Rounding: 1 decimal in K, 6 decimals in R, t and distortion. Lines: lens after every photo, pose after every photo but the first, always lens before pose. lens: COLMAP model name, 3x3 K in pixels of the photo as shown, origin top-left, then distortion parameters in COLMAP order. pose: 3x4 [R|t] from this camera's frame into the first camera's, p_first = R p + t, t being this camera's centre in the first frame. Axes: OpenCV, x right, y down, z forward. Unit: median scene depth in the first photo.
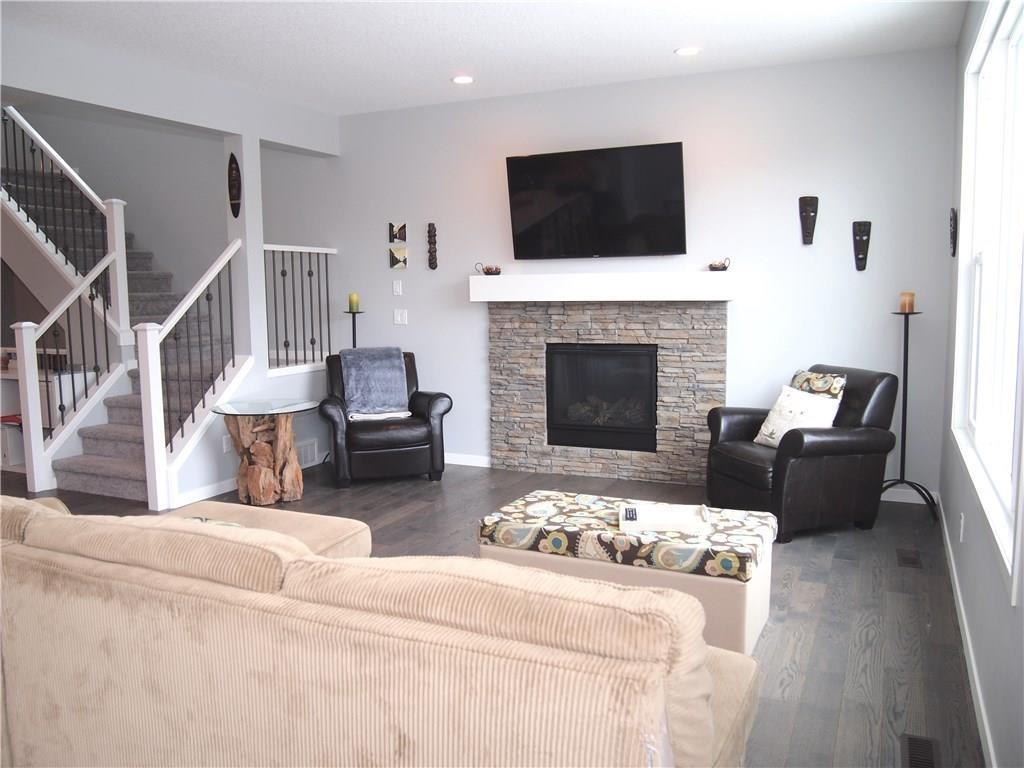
lens RADIAL K [[831.6, 0, 512.5], [0, 831.6, 388.6], [0, 0, 1]] dist [-0.065471, 0.012568]
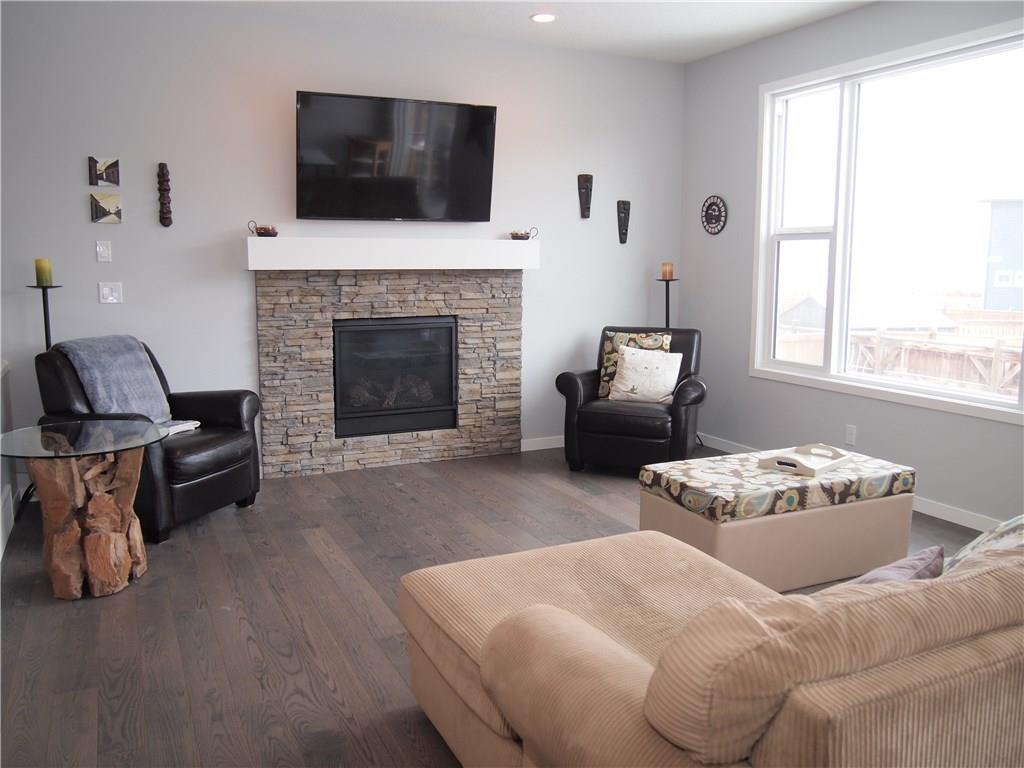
lens RADIAL K [[831.6, 0, 509.3], [0, 831.6, 378.8], [0, 0, 1]] dist [-0.065471, 0.012568]
pose [[0.634775, -0.093309, 0.767043, -0.532405], [0.080742, 0.995258, 0.054251, -0.027442], [-0.768467, 0.027495, 0.639299, 0.344797]]
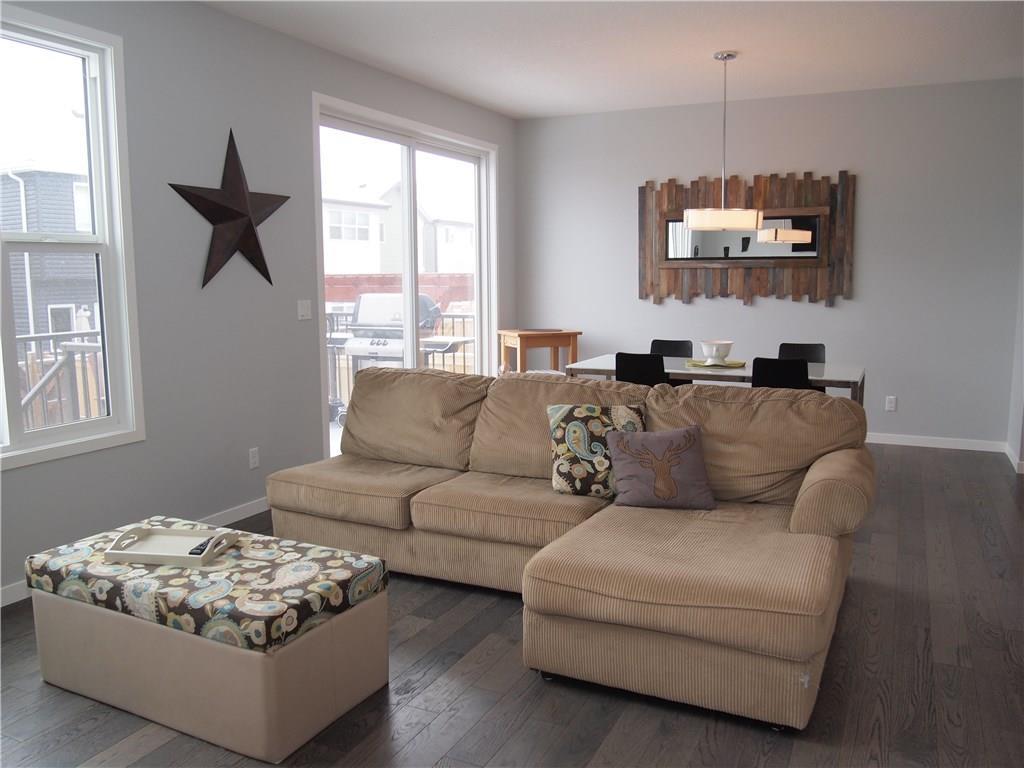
lens RADIAL K [[831.6, 0, 511.0], [0, 831.6, 385.0], [0, 0, 1]] dist [-0.065471, 0.012568]
pose [[-0.999614, 0.019610, 0.019698, -0.106713], [0.024023, 0.966004, 0.257408, -0.122657], [-0.013980, 0.257782, -0.966102, 1.027262]]
